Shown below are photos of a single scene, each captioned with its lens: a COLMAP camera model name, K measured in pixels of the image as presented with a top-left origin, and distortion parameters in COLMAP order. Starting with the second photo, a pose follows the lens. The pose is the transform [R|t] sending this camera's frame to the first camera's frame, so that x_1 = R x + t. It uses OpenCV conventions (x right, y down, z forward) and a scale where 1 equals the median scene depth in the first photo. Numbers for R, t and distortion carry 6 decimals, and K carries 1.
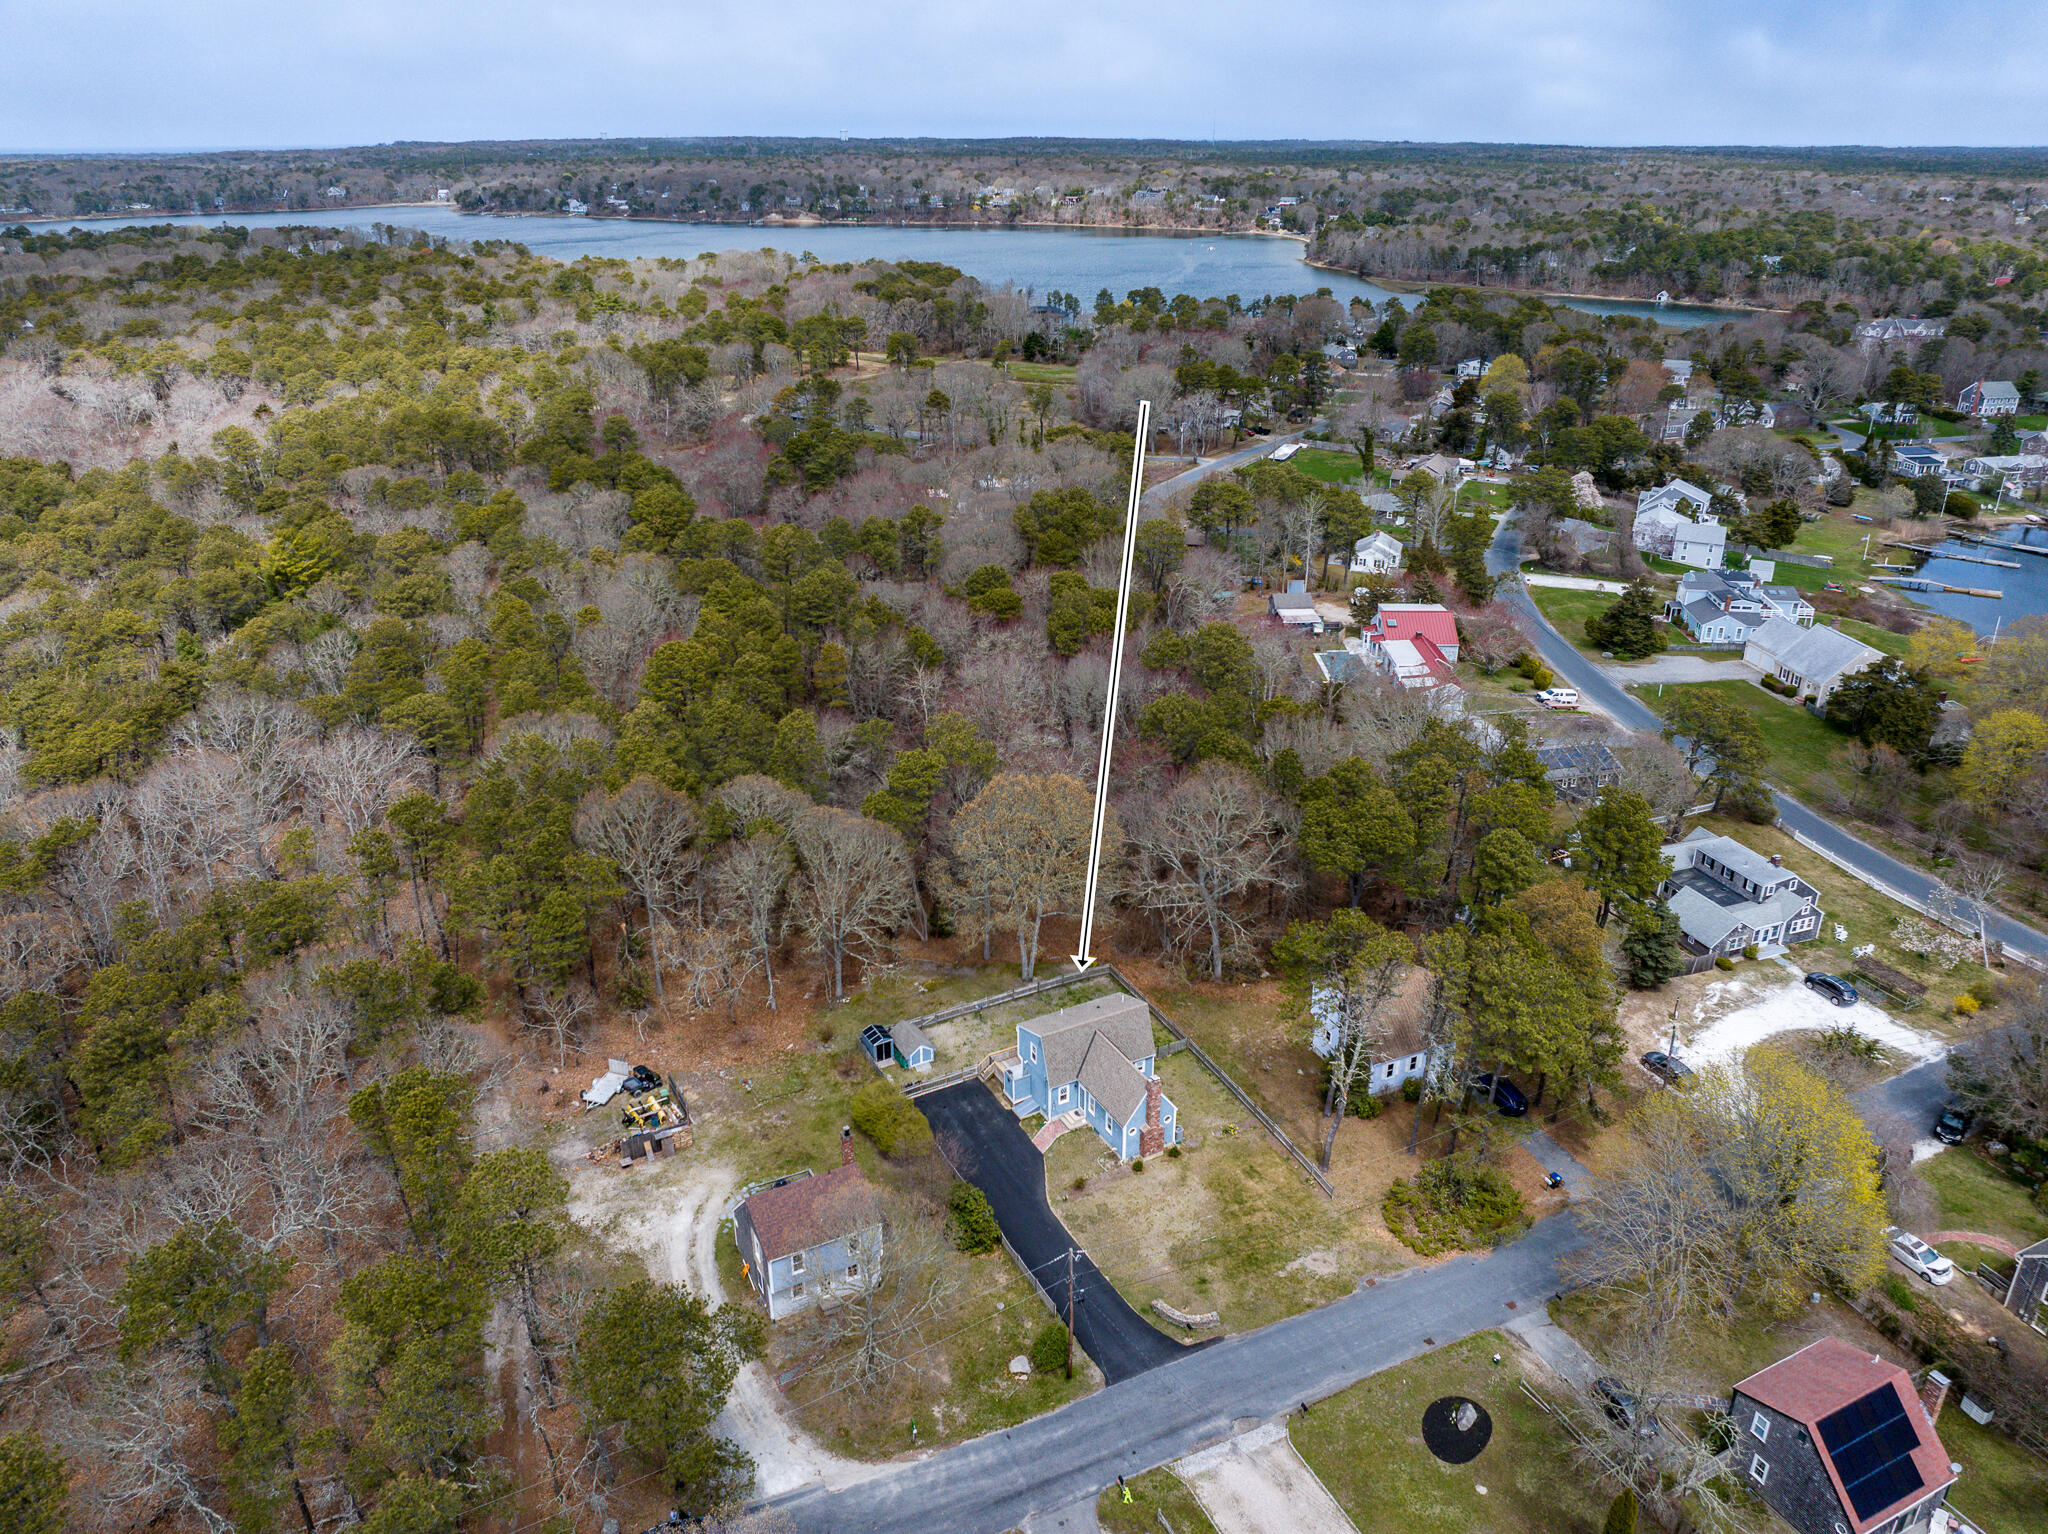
lens RADIAL K [[1442.4, 0, 1024.0], [0, 1442.4, 767.0], [0, 0, 1]] dist [-0.039289, 0.002085]
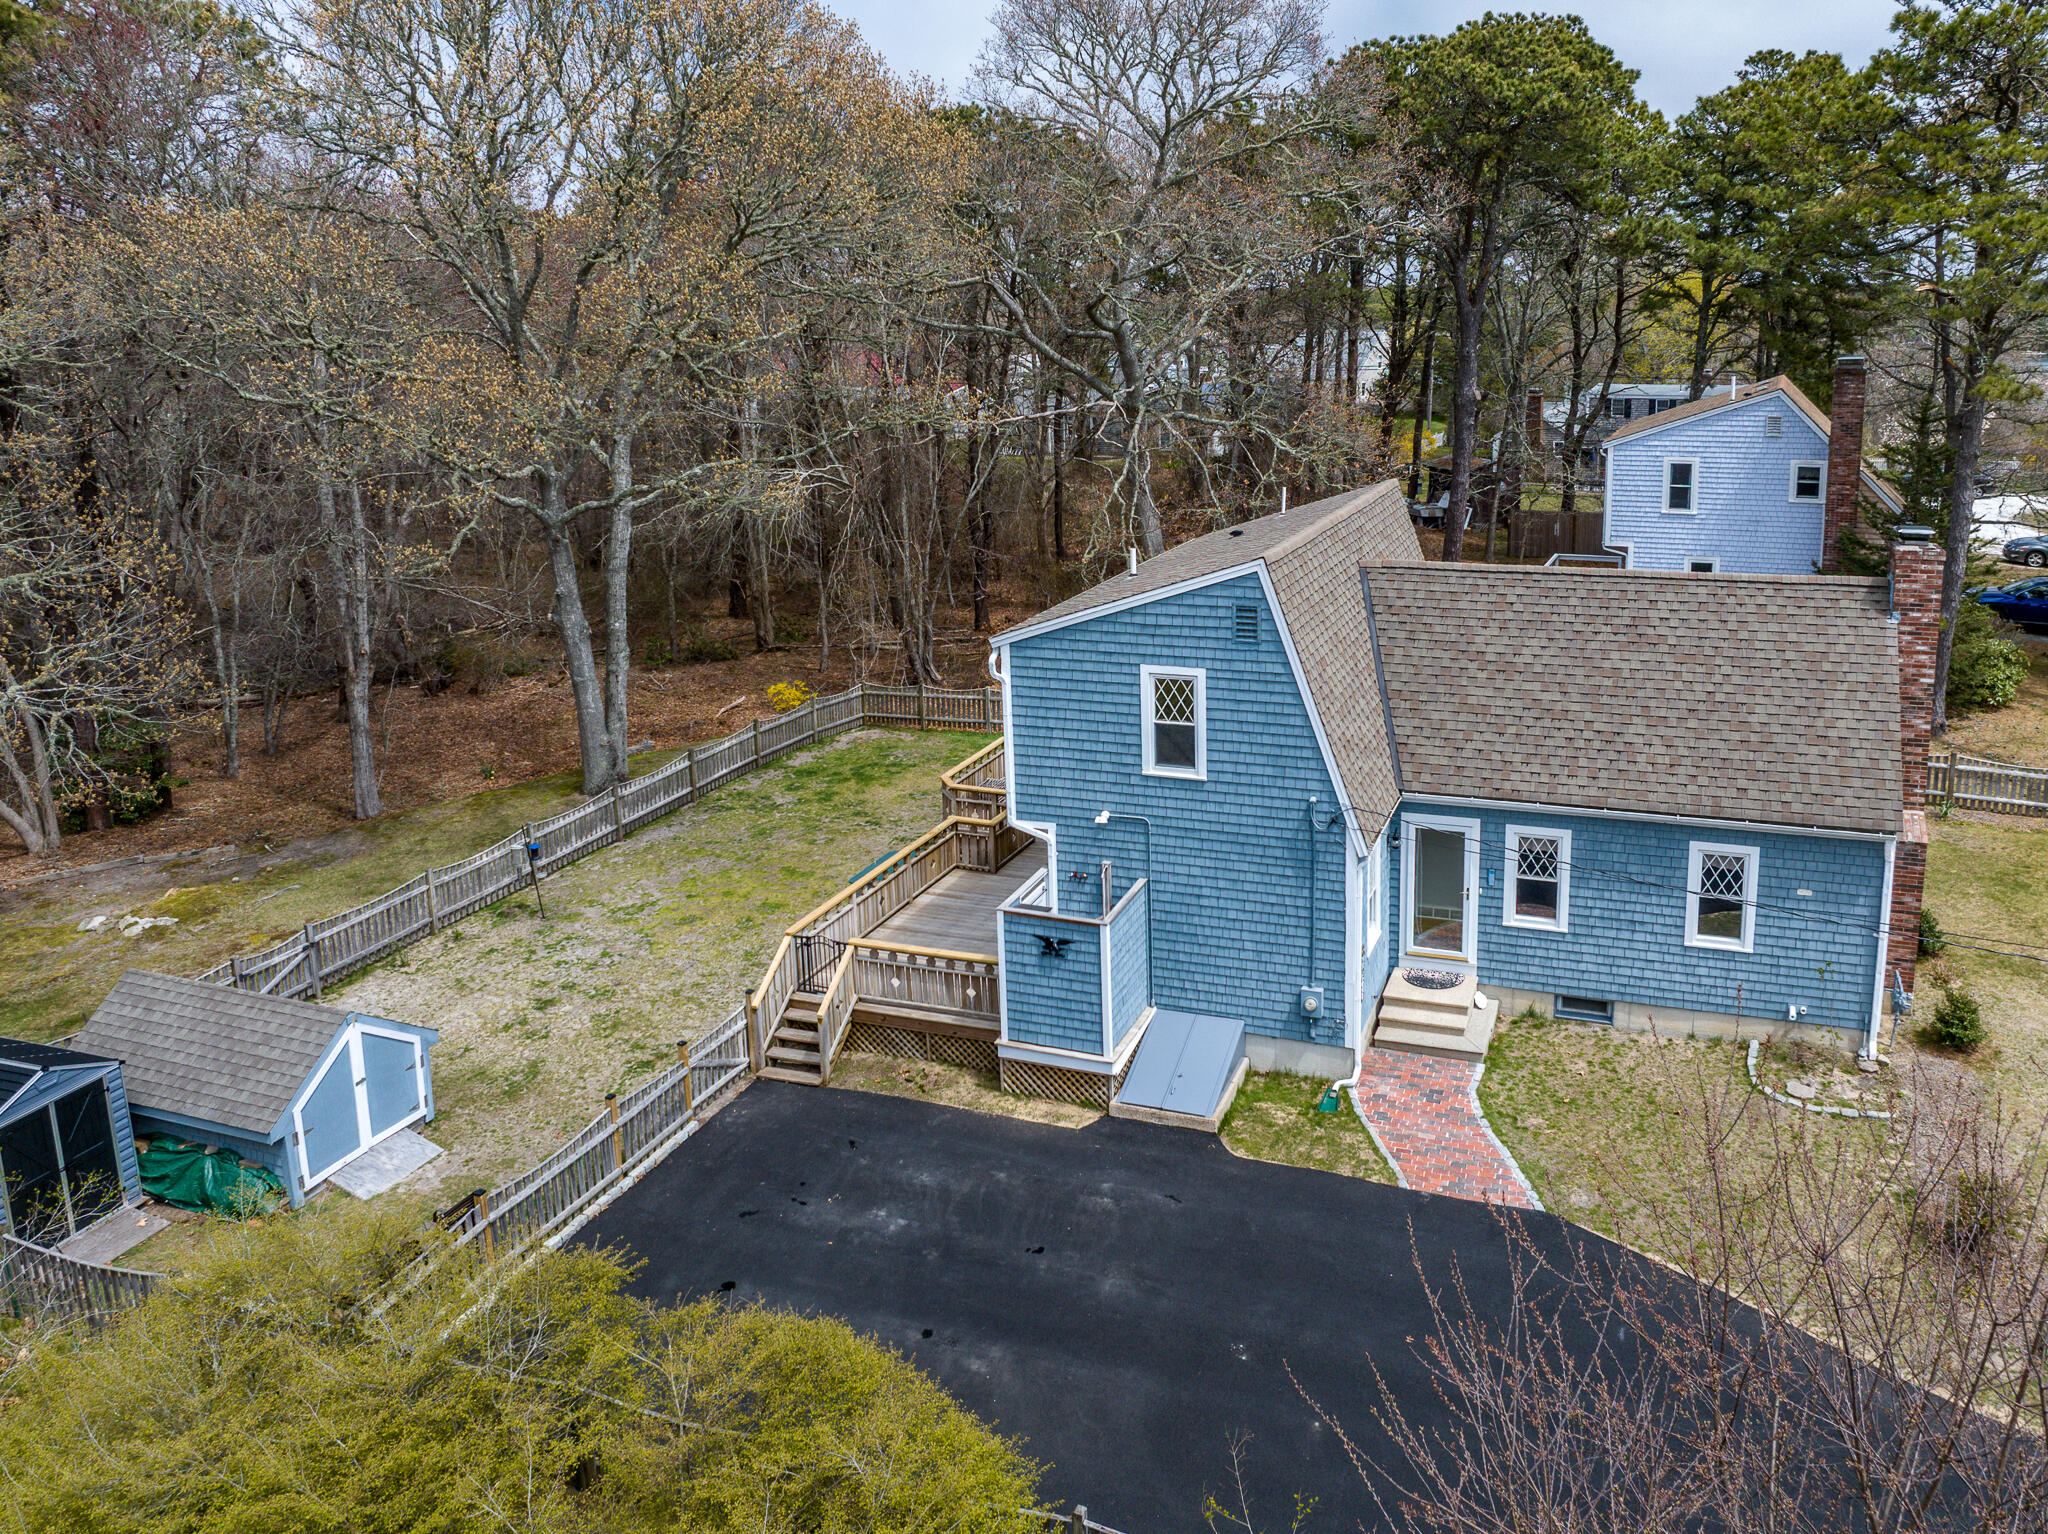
lens RADIAL K [[1490.9, 0, 1190.5], [0, 1490.9, 606.3], [0, 0, 1]] dist [-0.033999, 0.001211]
pose [[0.719480, -0.138450, 0.680573, -0.059618], [0.286670, 0.951758, -0.109440, 0.109127], [-0.632589, 0.273840, 0.724461, 0.455684]]
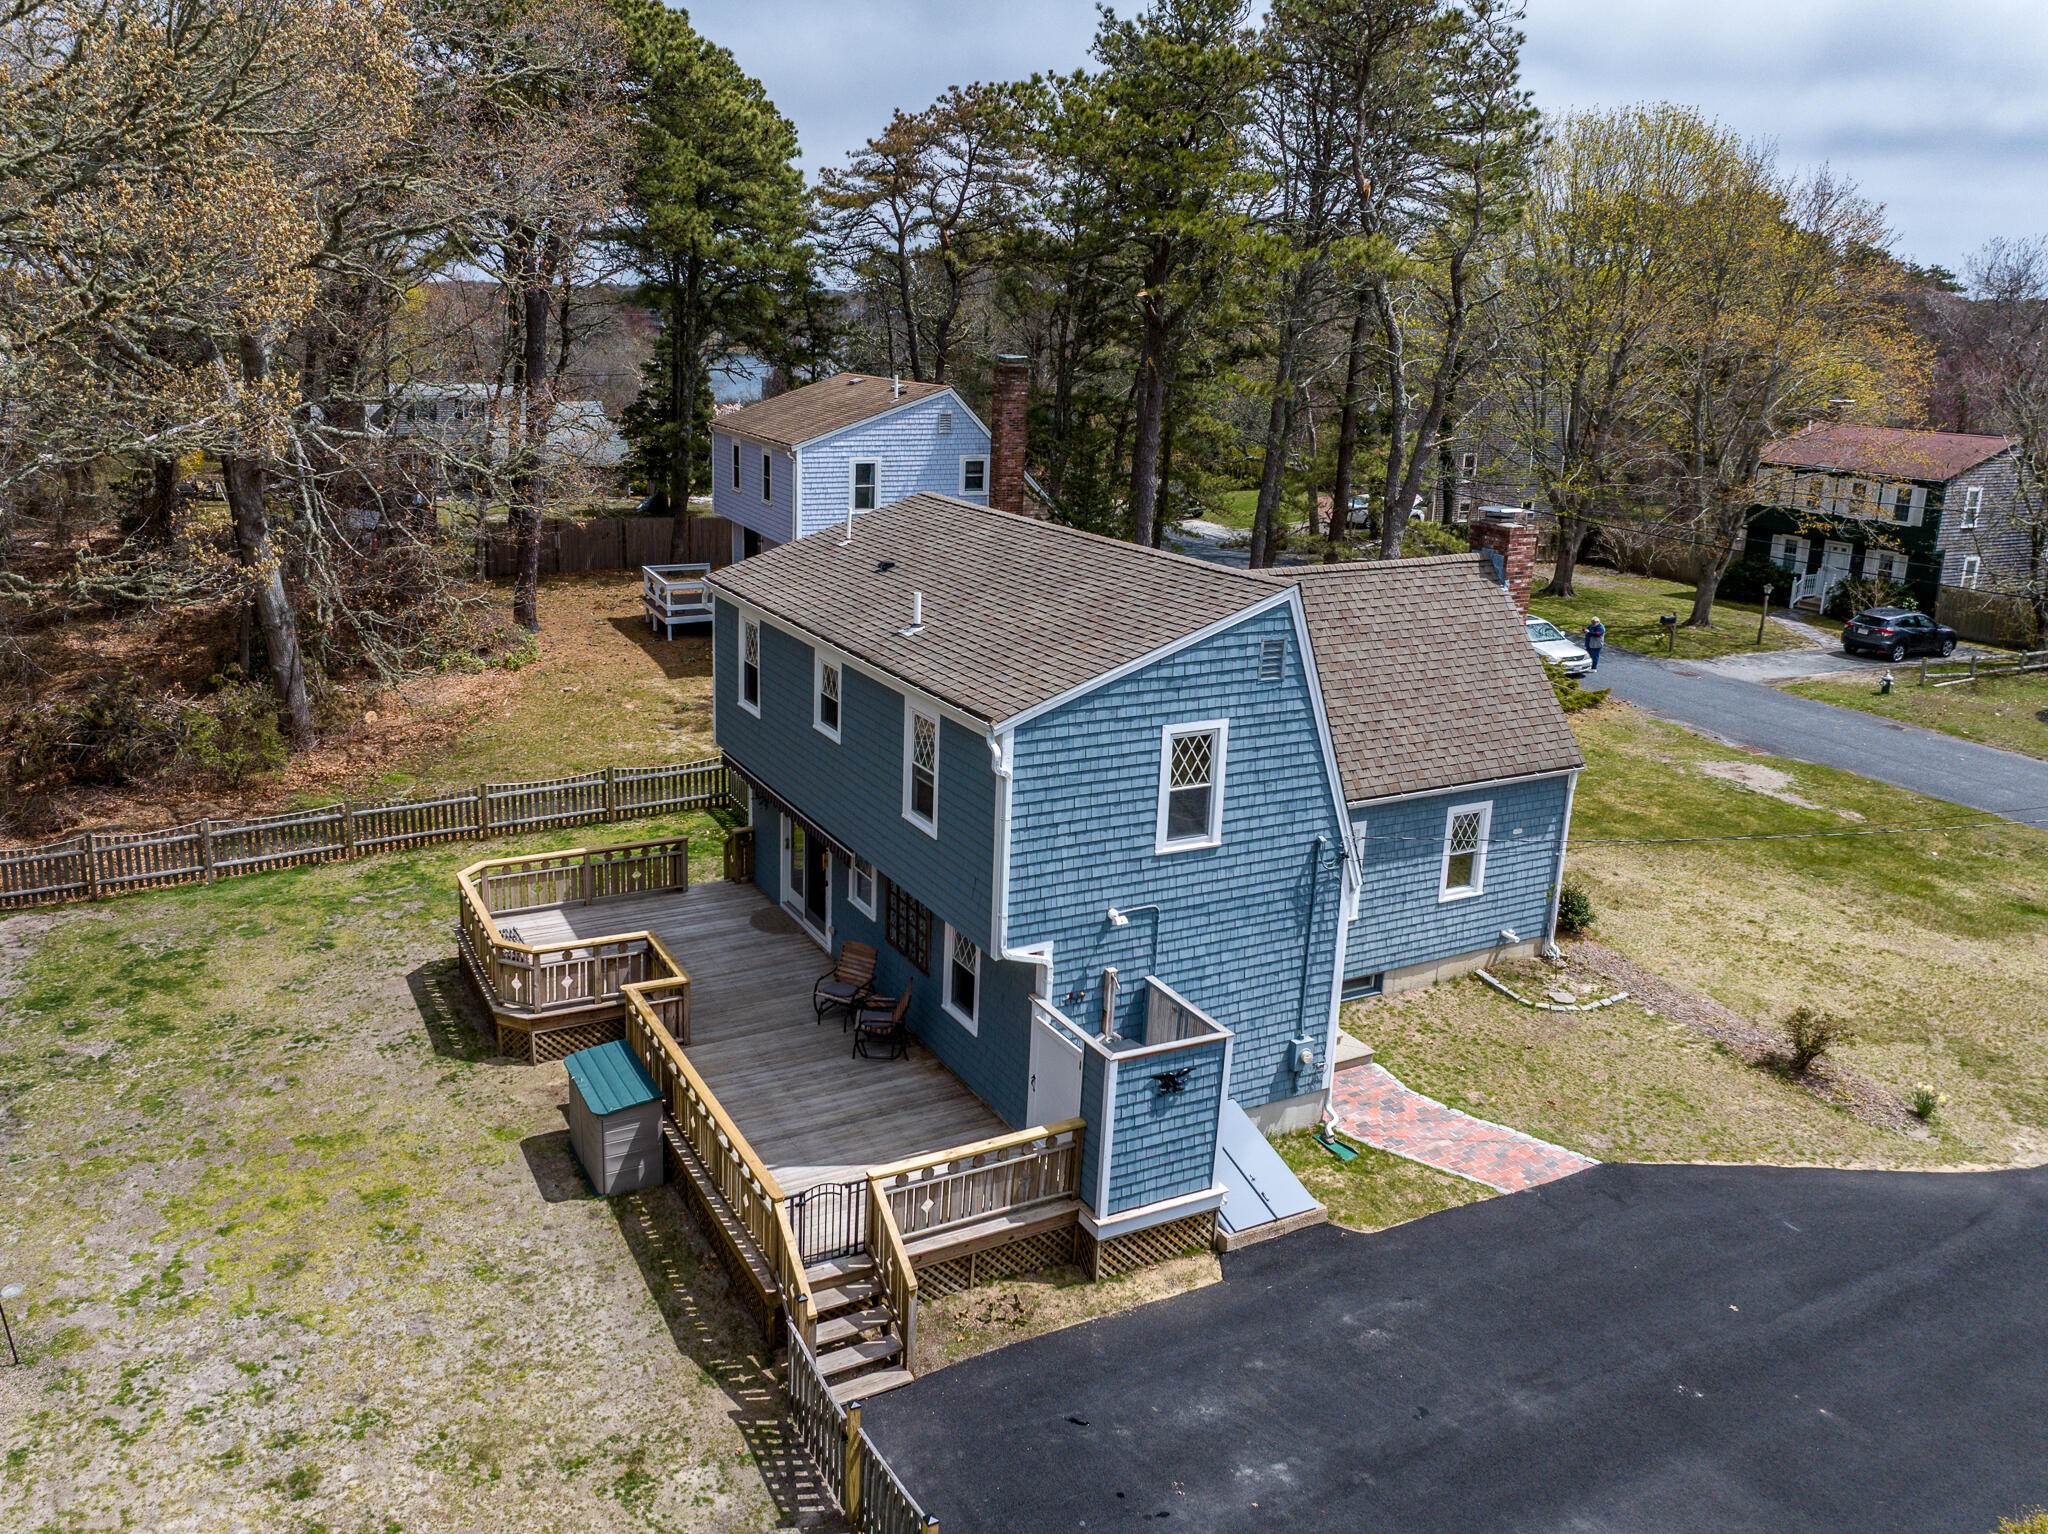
lens RADIAL K [[1509.8, 0, 893.3], [0, 1509.8, 674.8], [0, 0, 1]] dist [-0.039250, 0.001058]
pose [[0.043492, -0.227429, 0.972823, -0.076118], [0.382164, 0.903473, 0.194131, 0.077543], [-0.923070, 0.363335, 0.126209, 0.530260]]
